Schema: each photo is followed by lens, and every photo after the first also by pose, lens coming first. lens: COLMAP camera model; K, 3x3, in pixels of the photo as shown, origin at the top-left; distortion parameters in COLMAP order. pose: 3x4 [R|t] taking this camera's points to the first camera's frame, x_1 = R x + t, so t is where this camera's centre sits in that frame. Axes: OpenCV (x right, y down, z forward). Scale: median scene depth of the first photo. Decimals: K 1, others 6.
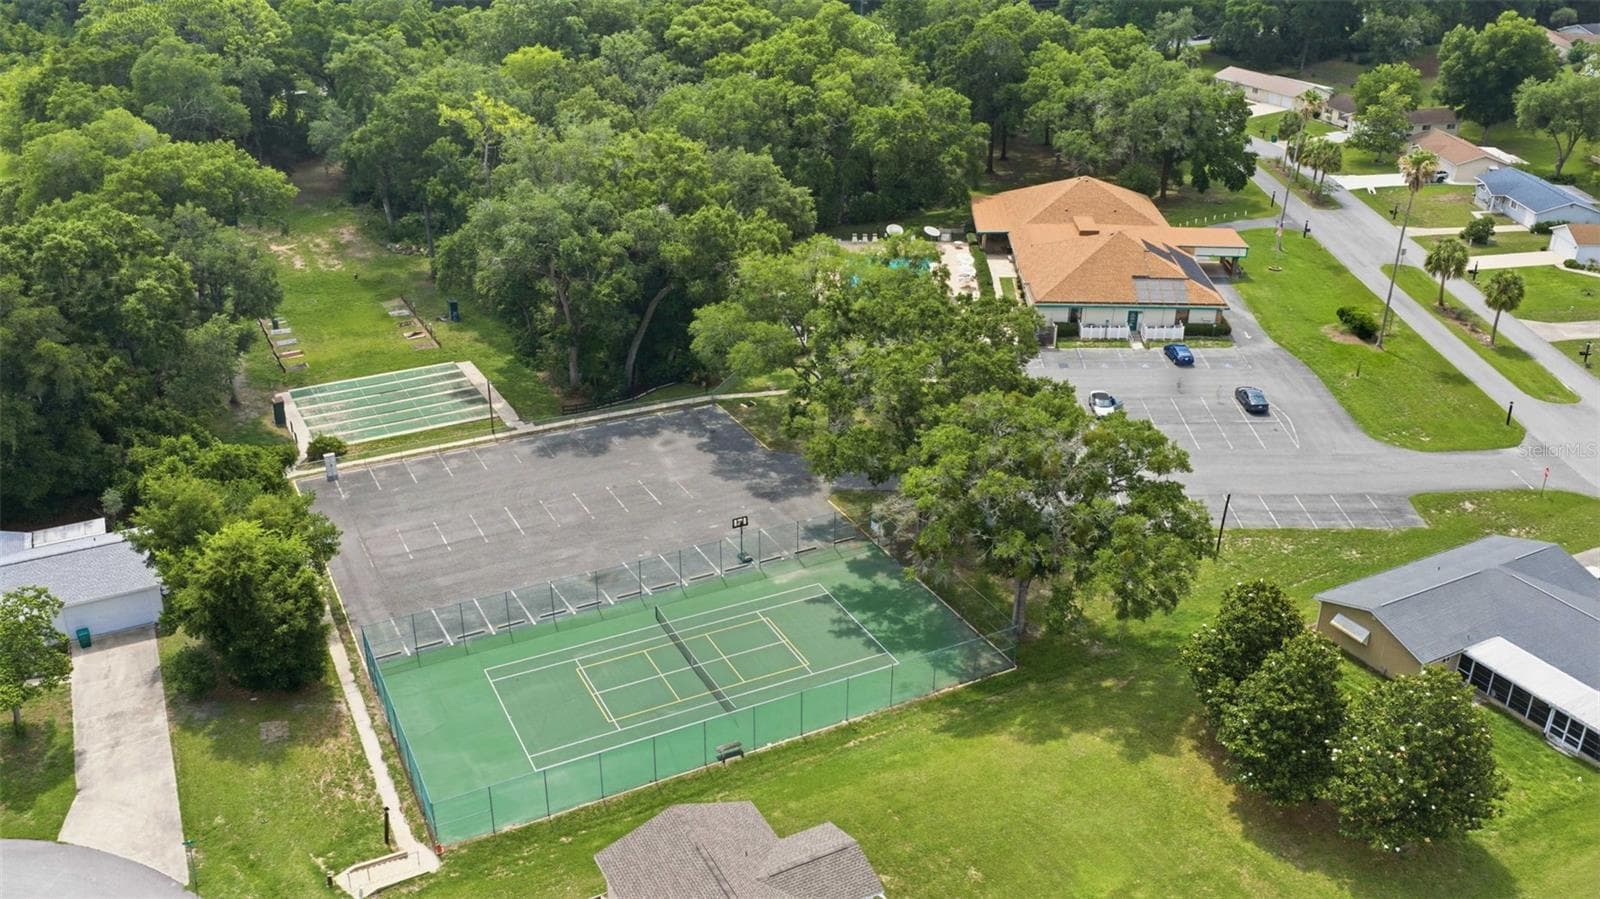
lens RADIAL K [[1375.4, 0, 800.0], [0, 1375.4, 449.5], [0, 0, 1]] dist [0.064677, -0.072003]
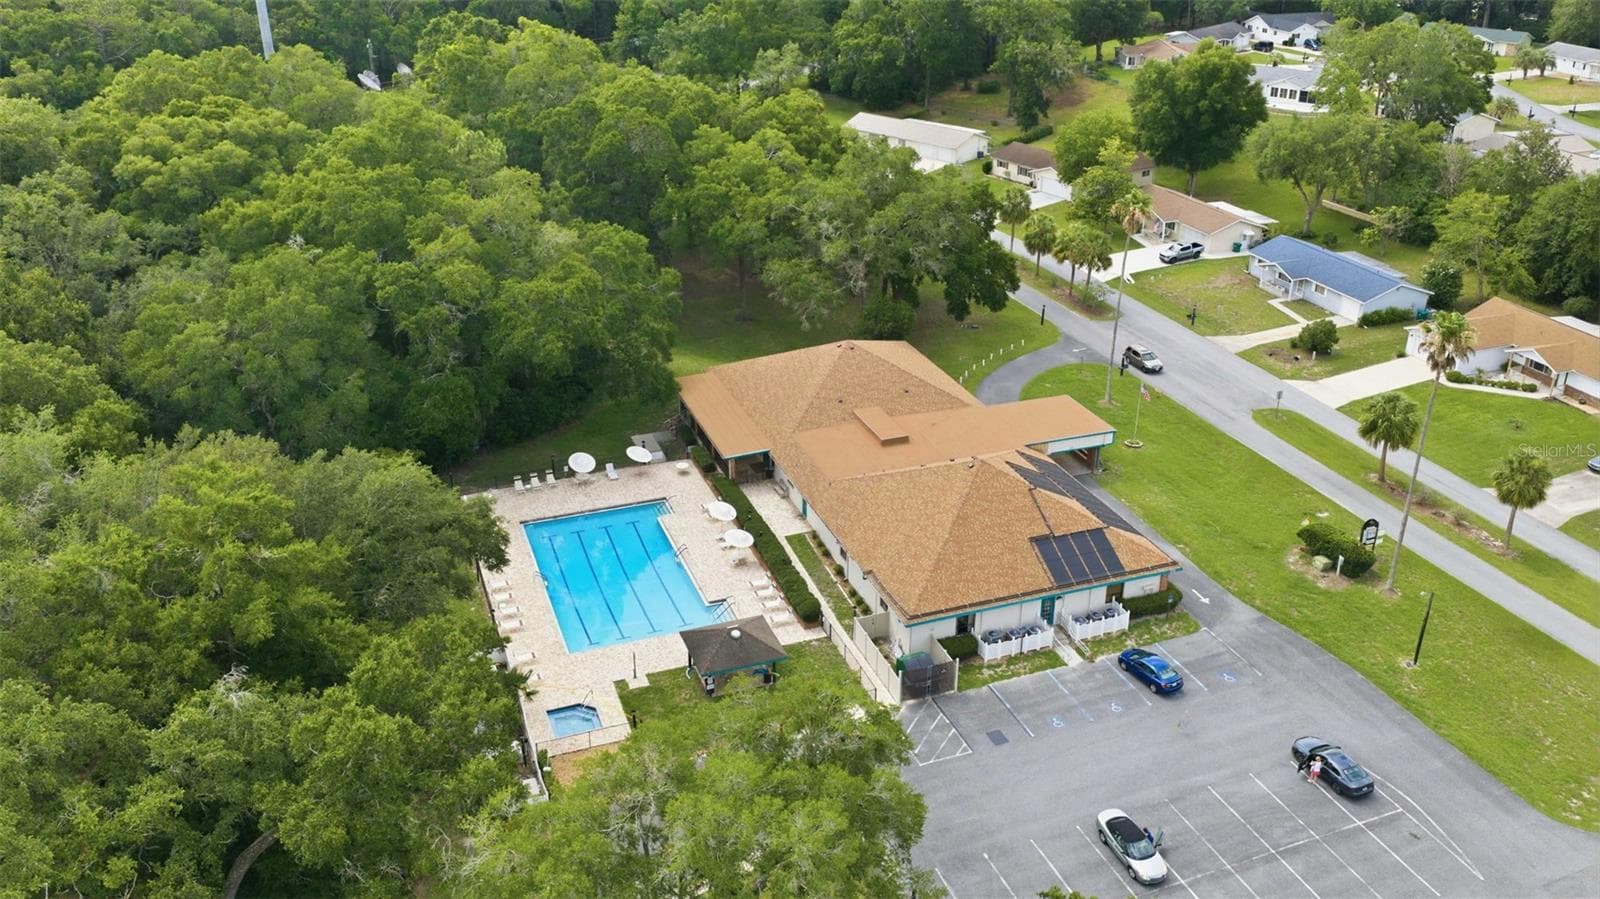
lens RADIAL K [[1375.4, 0, 800.0], [0, 1375.4, 449.5], [0, 0, 1]] dist [0.064677, -0.072003]
pose [[0.927321, -0.168041, 0.334423, -0.047757], [0.166667, 0.985460, 0.033022, -0.164486], [-0.335109, 0.025115, 0.941844, 0.358238]]
